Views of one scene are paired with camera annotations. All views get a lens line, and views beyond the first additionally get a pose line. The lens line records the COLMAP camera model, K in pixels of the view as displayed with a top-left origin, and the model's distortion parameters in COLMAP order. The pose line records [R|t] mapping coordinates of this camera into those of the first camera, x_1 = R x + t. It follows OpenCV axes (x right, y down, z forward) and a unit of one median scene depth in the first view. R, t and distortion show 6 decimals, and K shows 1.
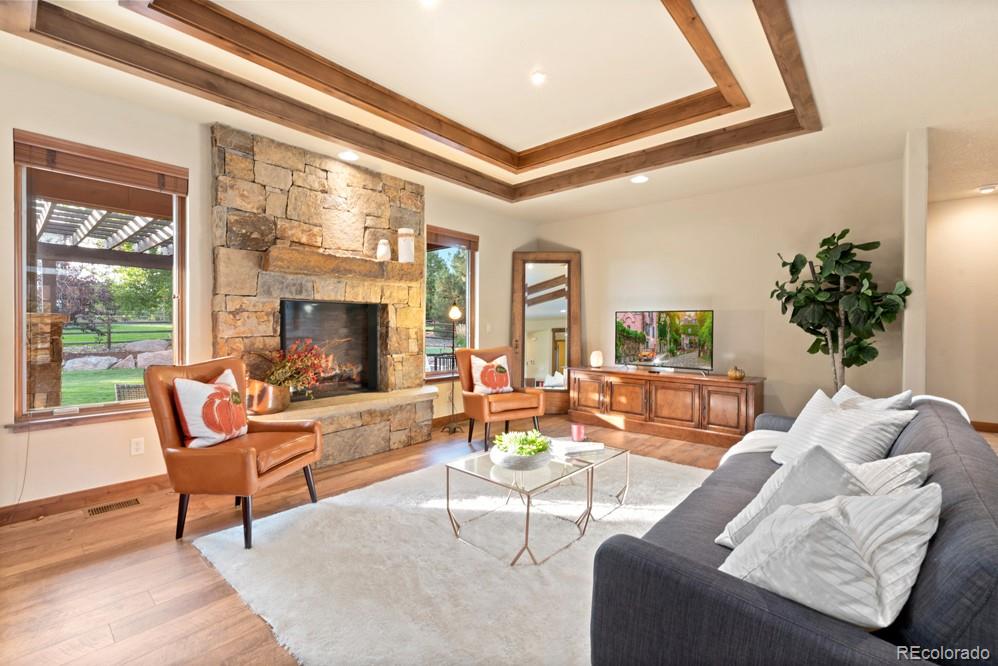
lens RADIAL K [[428.9, 0, 505.4], [0, 428.9, 331.0], [0, 0, 1]] dist [-0.001327, 0.000045]
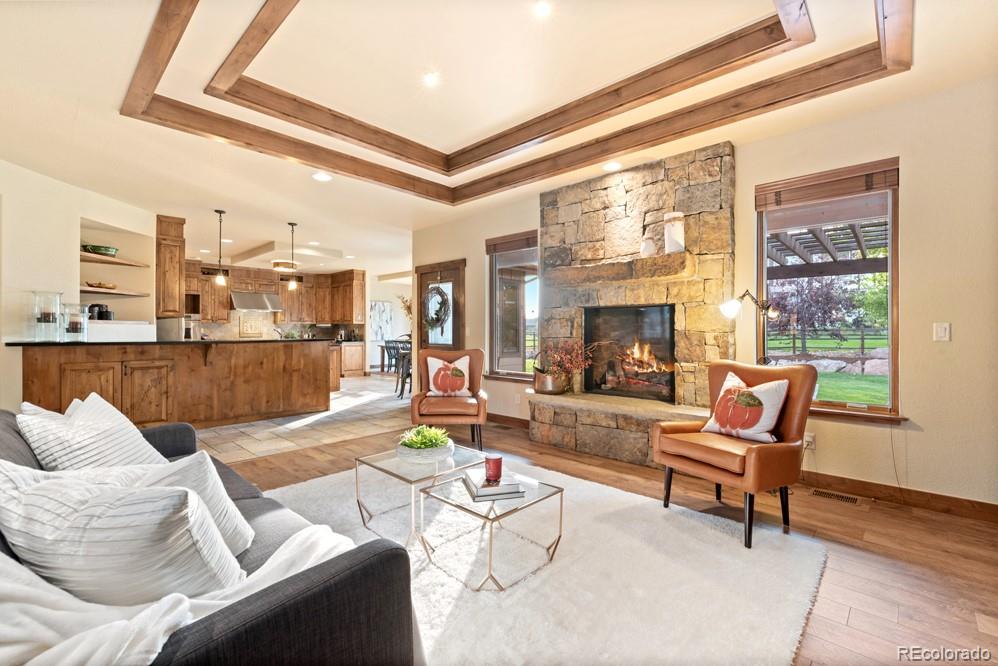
lens RADIAL K [[428.9, 0, 505.4], [0, 428.9, 331.0], [0, 0, 1]] dist [-0.001327, 0.000045]
pose [[-0.031257, -0.004067, -0.999503, 0.720132], [-0.012698, 0.999913, -0.003672, 0.000284], [0.999431, 0.012577, -0.031306, 0.814246]]
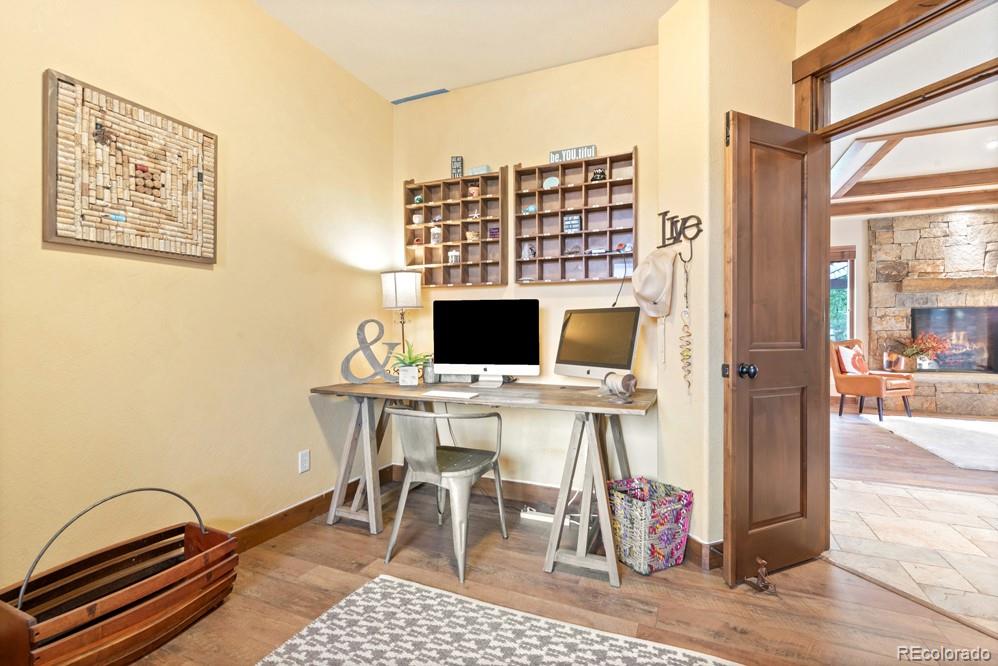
lens RADIAL K [[454.2, 0, 504.1], [0, 454.2, 330.7], [0, 0, 1]] dist [-0.000503, -0.000194]
pose [[0.300508, -0.008463, -0.953742, 0.672001], [-0.012197, 0.999845, -0.012715, 0.055030], [0.953701, 0.015453, 0.300358, -1.025008]]
